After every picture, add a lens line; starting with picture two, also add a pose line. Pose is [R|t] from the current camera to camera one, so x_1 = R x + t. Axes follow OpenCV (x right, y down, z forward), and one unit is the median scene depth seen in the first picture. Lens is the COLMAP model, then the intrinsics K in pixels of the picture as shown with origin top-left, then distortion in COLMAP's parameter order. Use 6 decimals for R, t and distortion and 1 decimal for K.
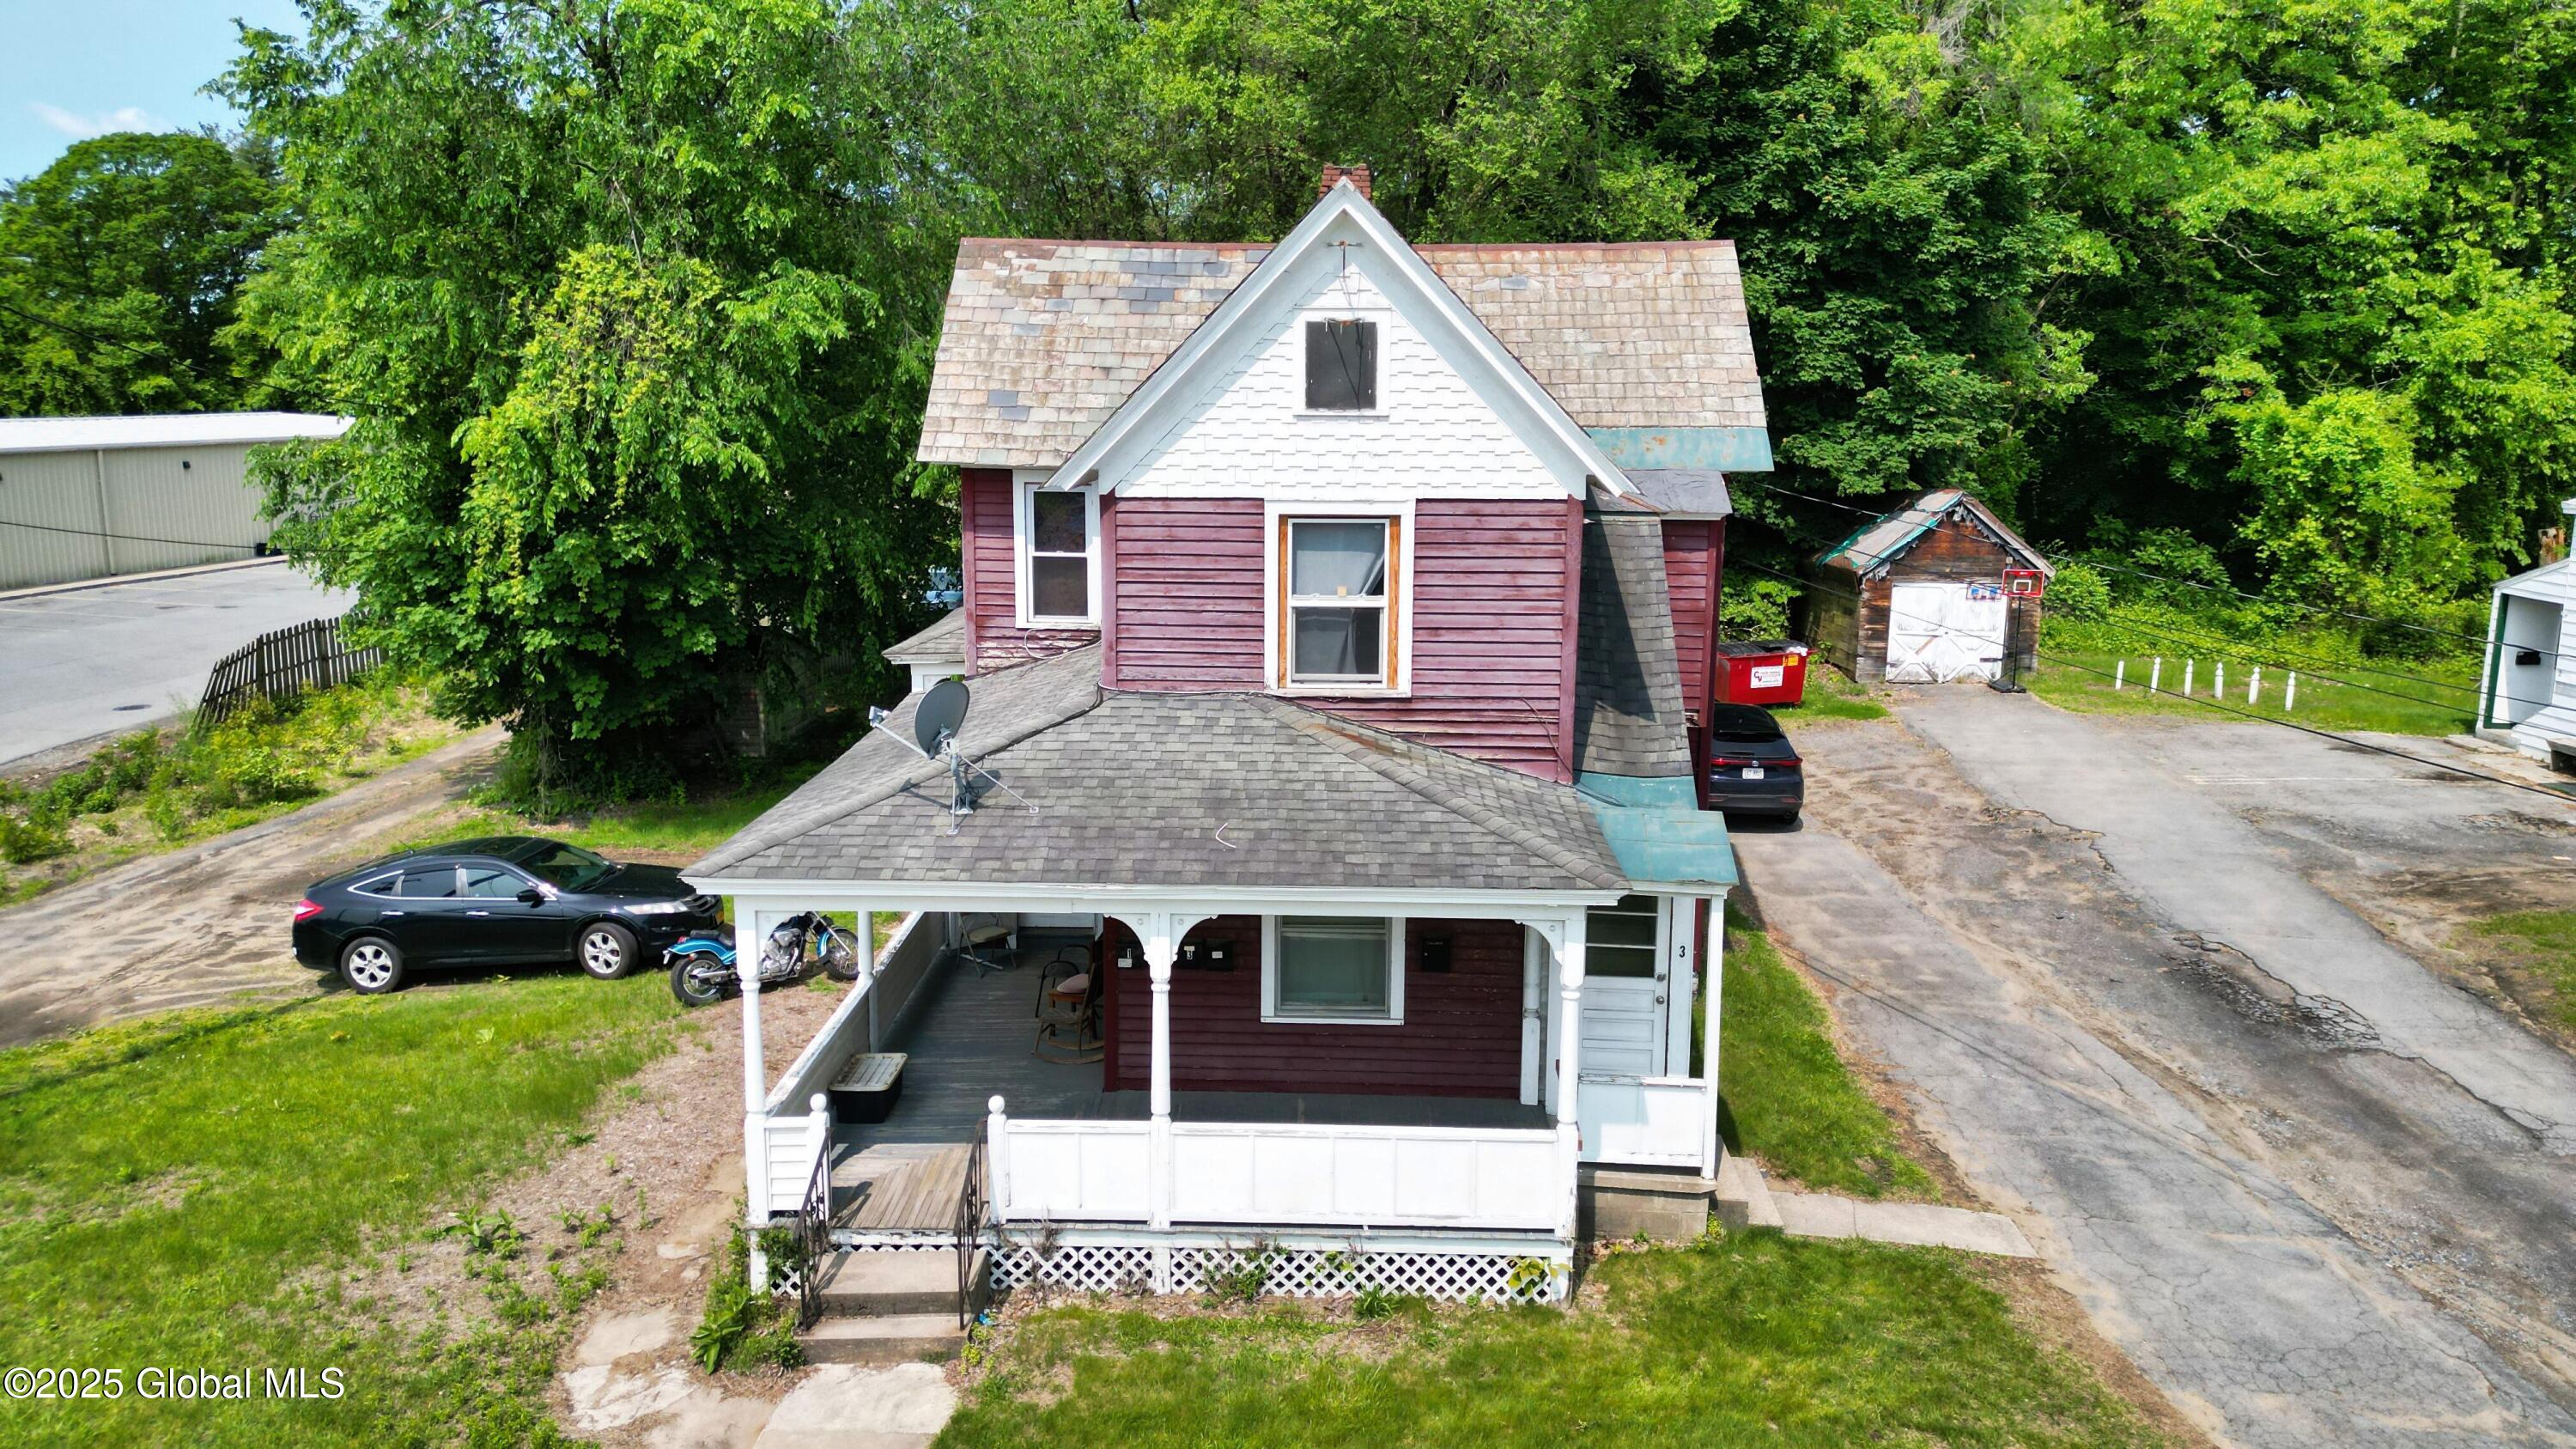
lens RADIAL K [[1805.8, 0, 1282.7], [0, 1805.8, 720.3], [0, 0, 1]] dist [0.084342, -0.086807]
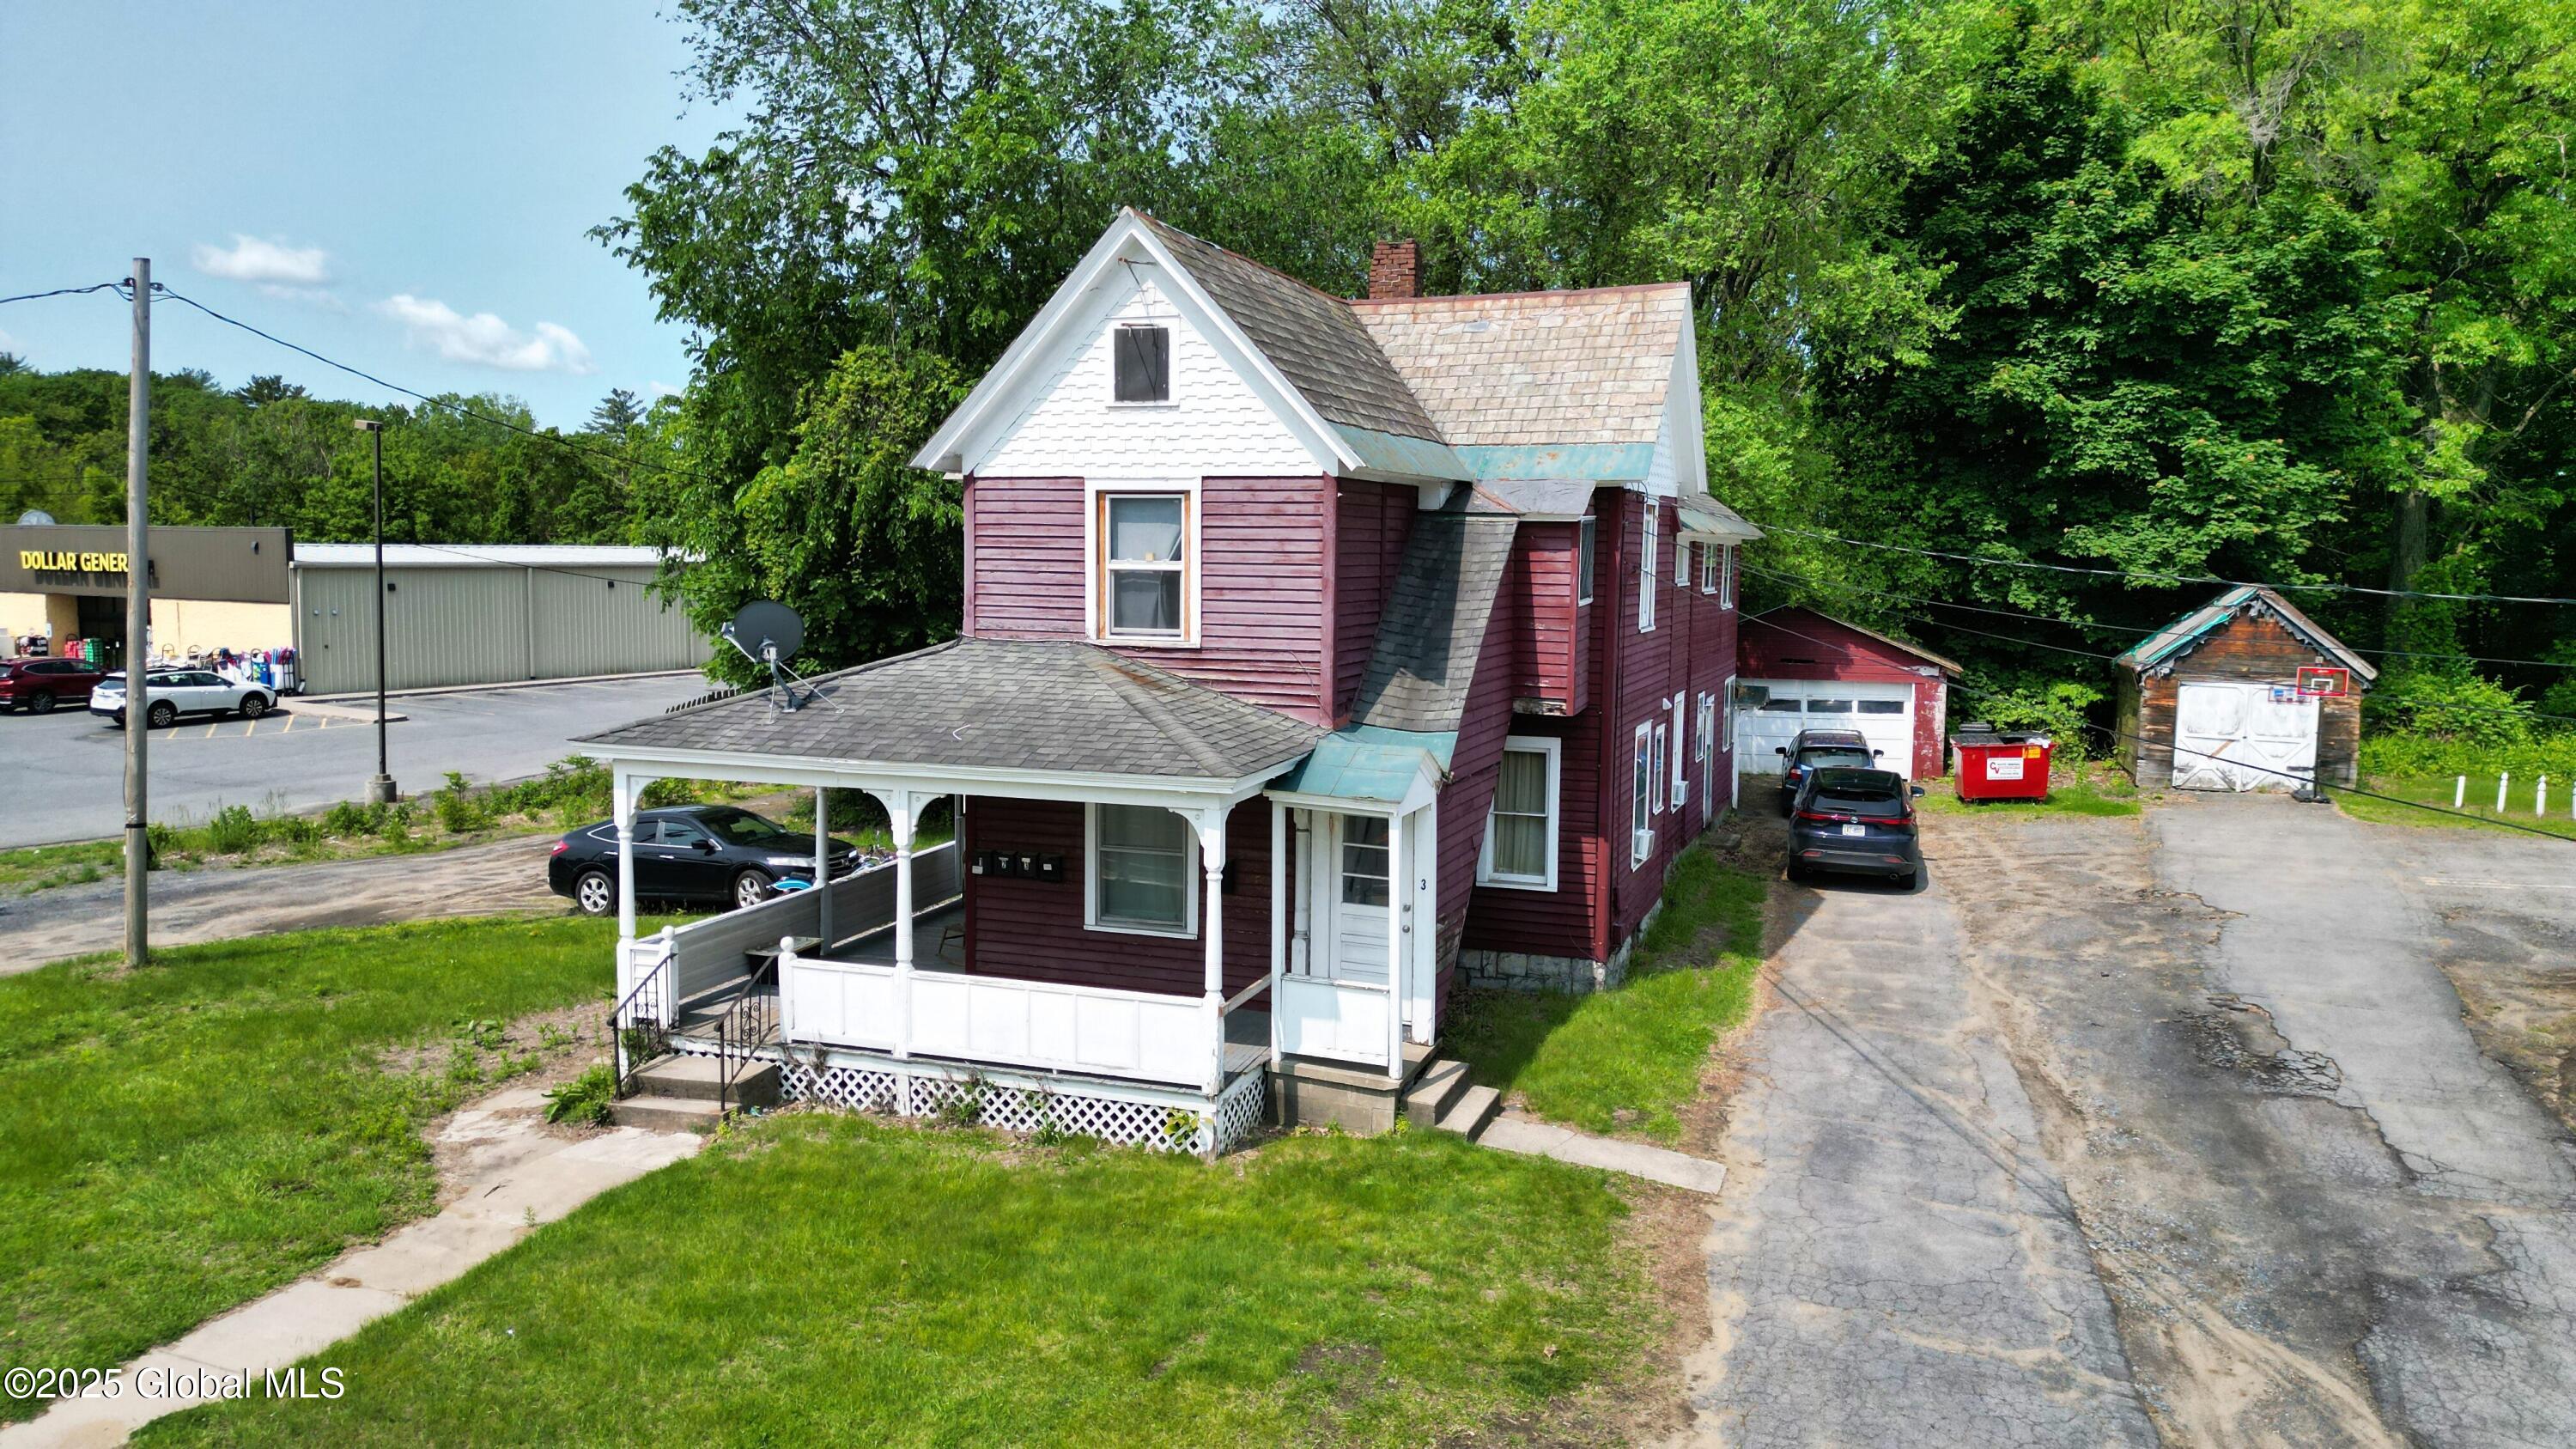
lens RADIAL K [[1805.8, 0, 1282.7], [0, 1805.8, 720.3], [0, 0, 1]] dist [0.084342, -0.086807]
pose [[0.948311, 0.033442, -0.315576, 0.397868], [-0.062398, 0.994669, -0.082103, 0.101981], [0.311148, 0.097550, 0.945342, -0.060416]]
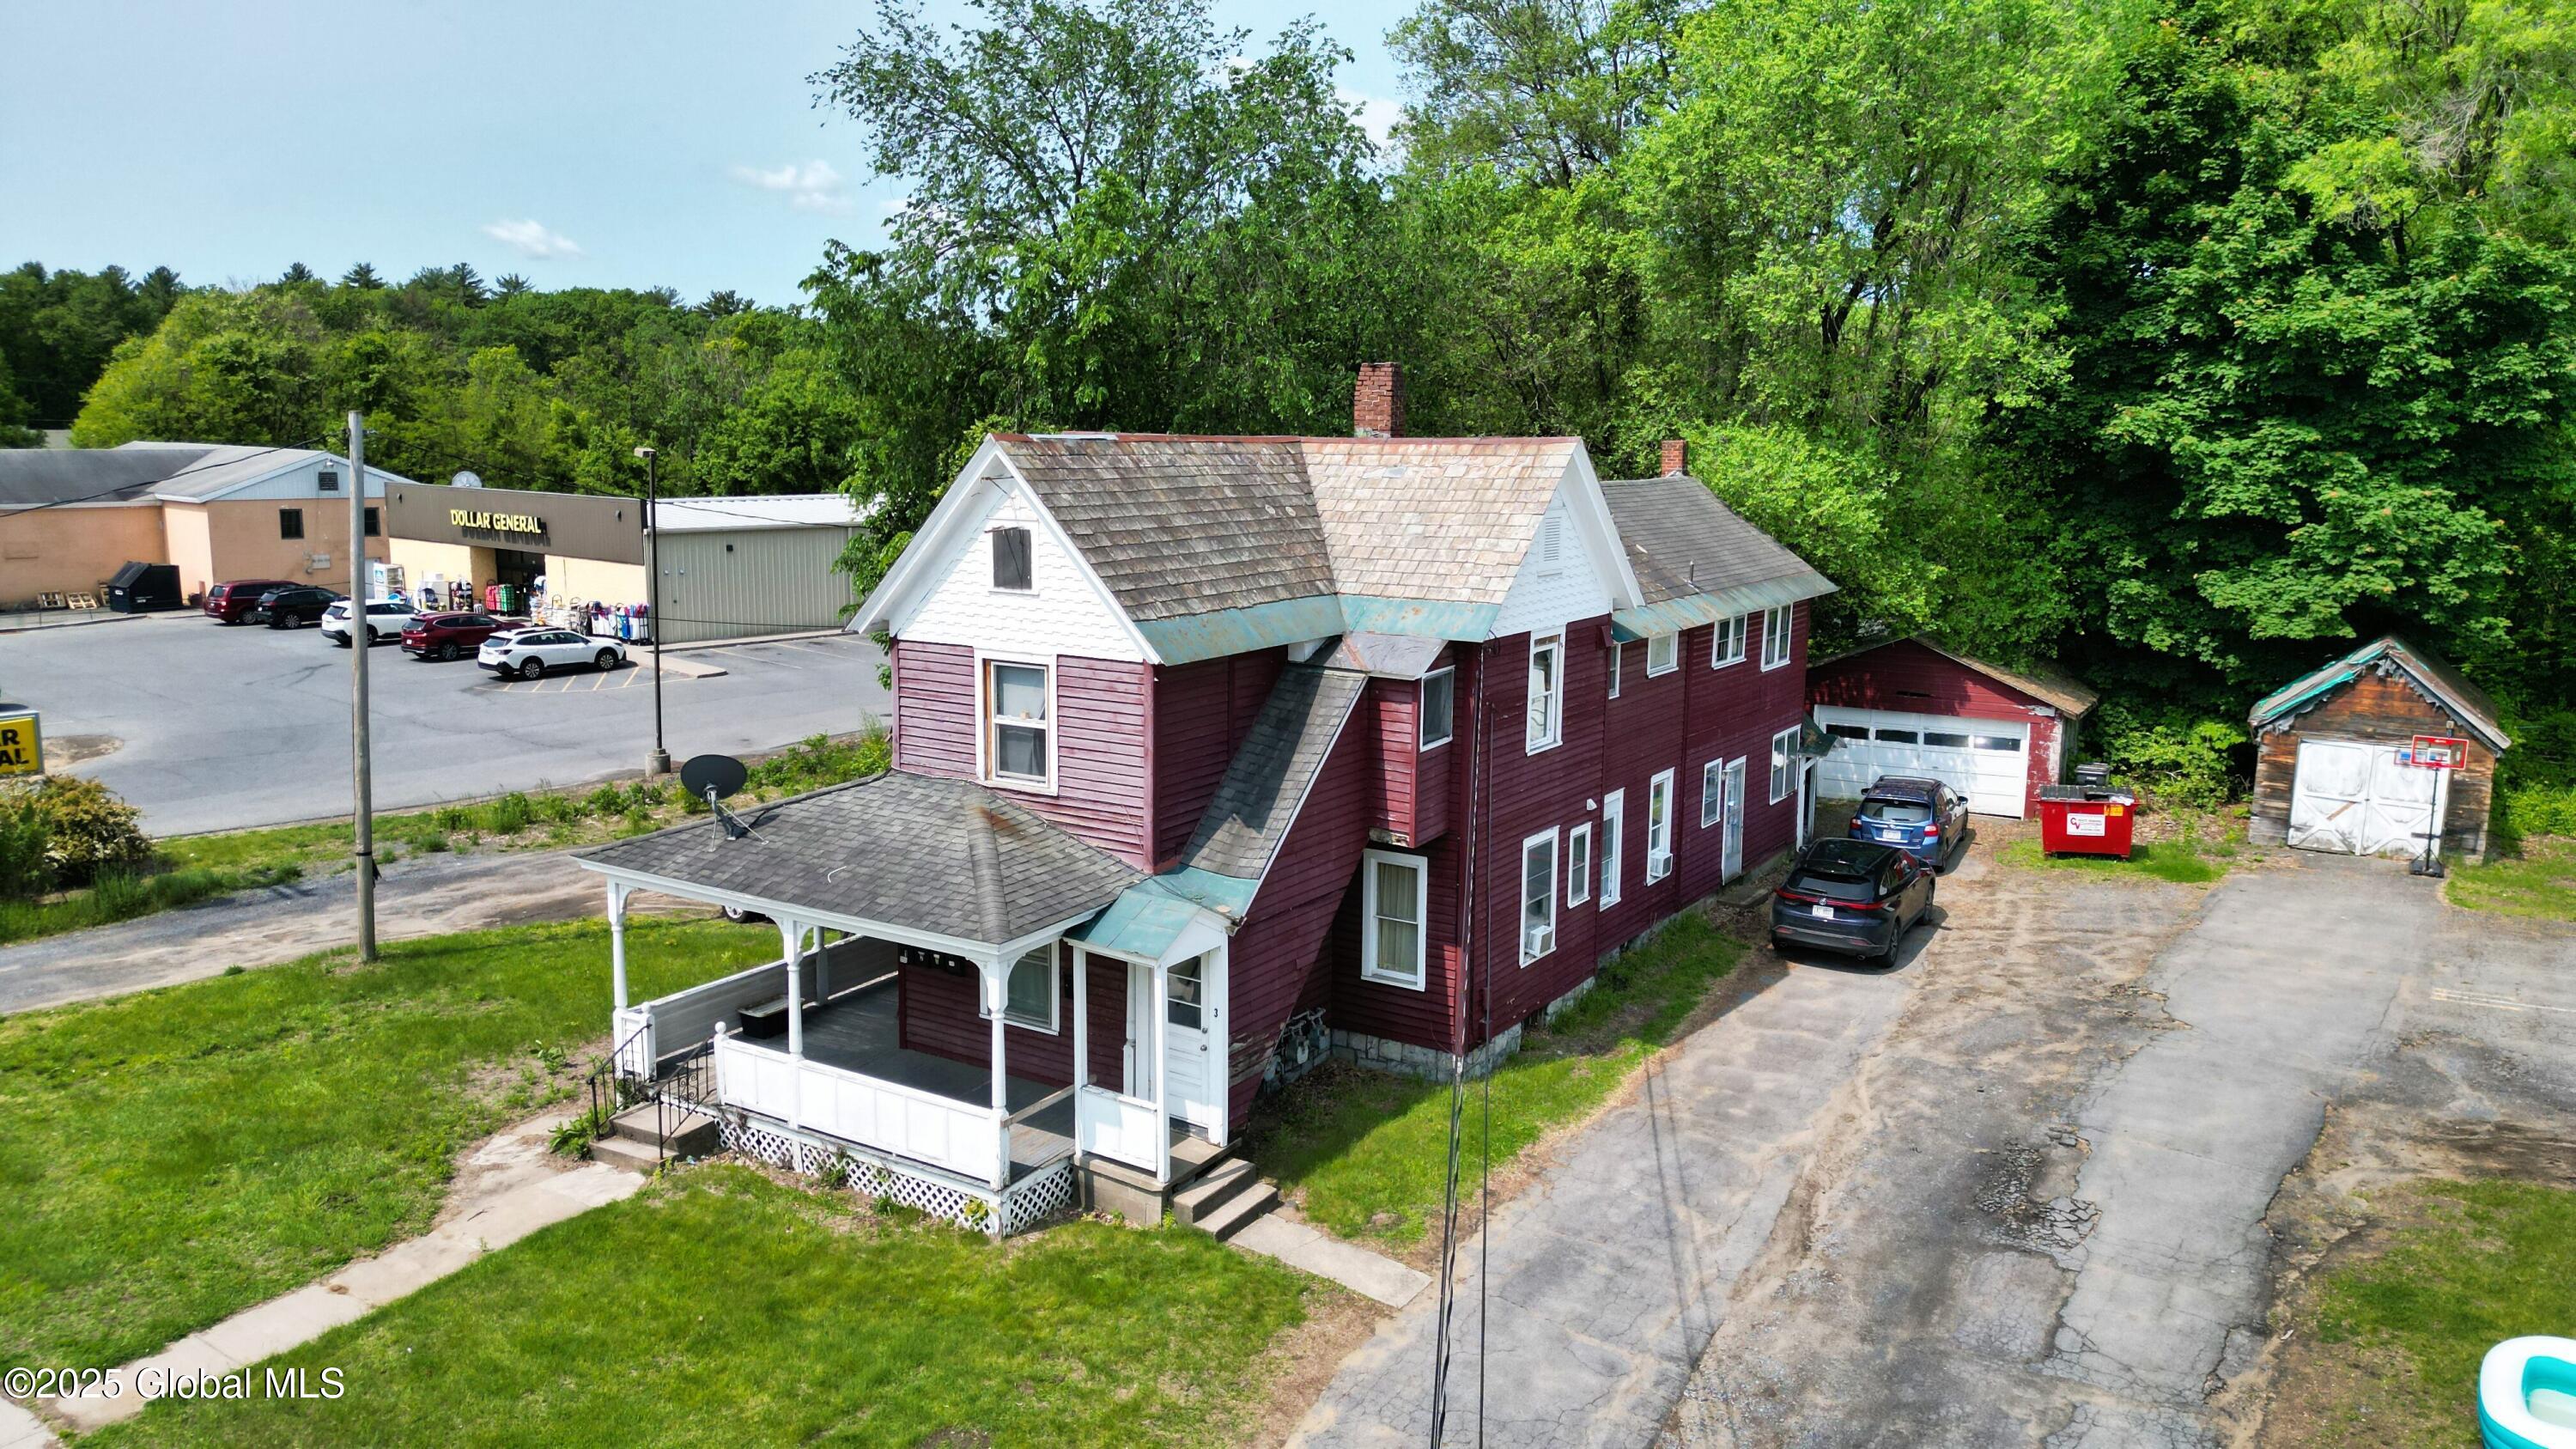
lens RADIAL K [[1805.8, 0, 1282.7], [0, 1805.8, 720.3], [0, 0, 1]] dist [0.084342, -0.086807]
pose [[0.855338, 0.084266, -0.511172, 0.748215], [-0.098092, 0.995177, -0.000083, -0.071001], [0.508700, 0.050213, 0.859478, -0.082510]]
